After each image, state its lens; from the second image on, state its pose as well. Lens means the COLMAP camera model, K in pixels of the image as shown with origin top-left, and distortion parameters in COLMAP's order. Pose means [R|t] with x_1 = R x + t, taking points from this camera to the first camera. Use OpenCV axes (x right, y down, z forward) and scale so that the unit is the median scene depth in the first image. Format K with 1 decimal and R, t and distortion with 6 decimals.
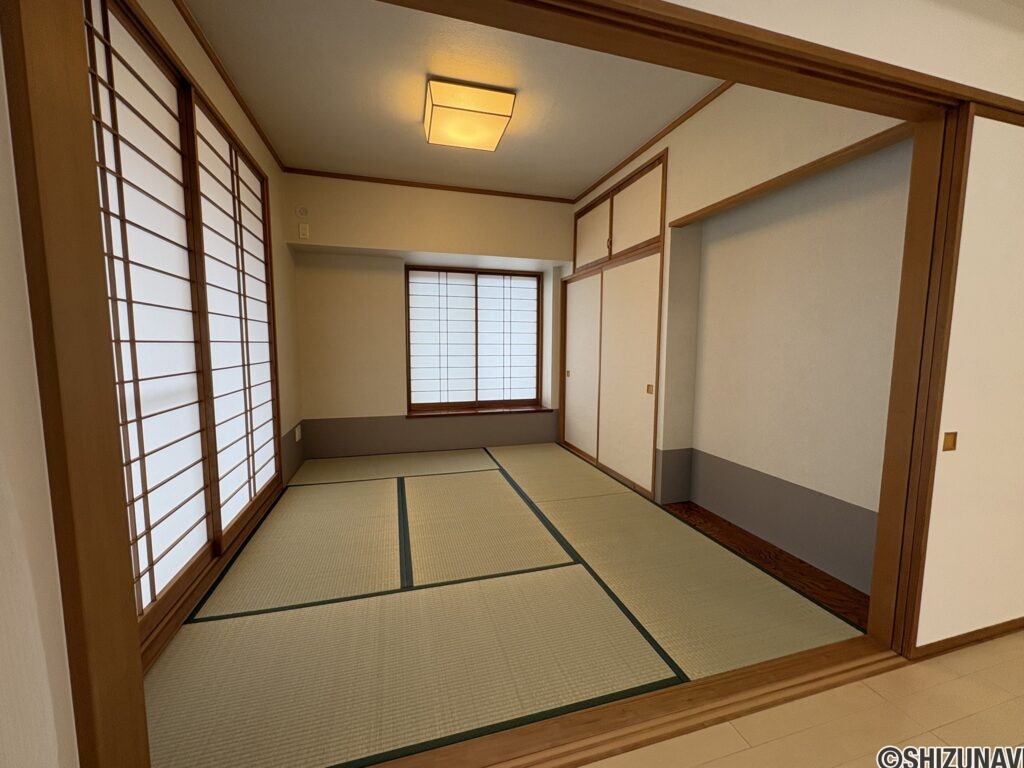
lens RADIAL K [[411.7, 0, 512.0], [0, 411.7, 385.3], [0, 0, 1]] dist [-0.000190, -0.001029]
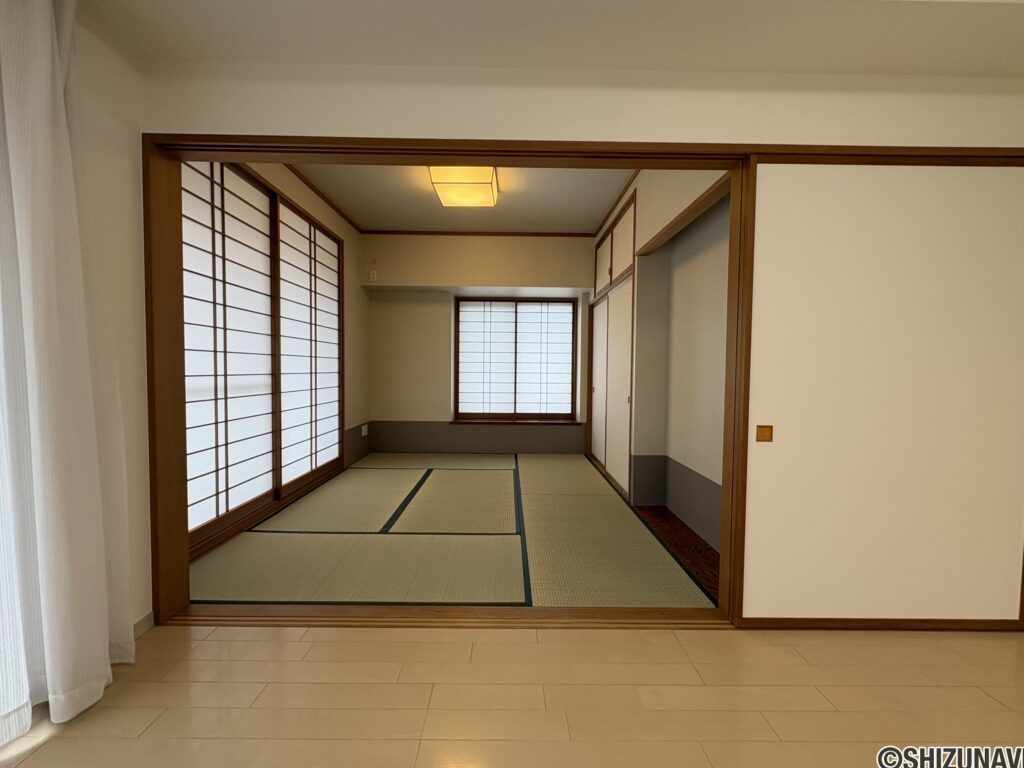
lens RADIAL K [[411.7, 0, 512.1], [0, 411.7, 385.6], [0, 0, 1]] dist [-0.000190, -0.001029]
pose [[0.962228, 0.016166, -0.271764, 0.269578], [-0.032752, 0.997859, -0.056606, 0.035116], [0.270267, 0.063368, 0.960698, -0.119874]]
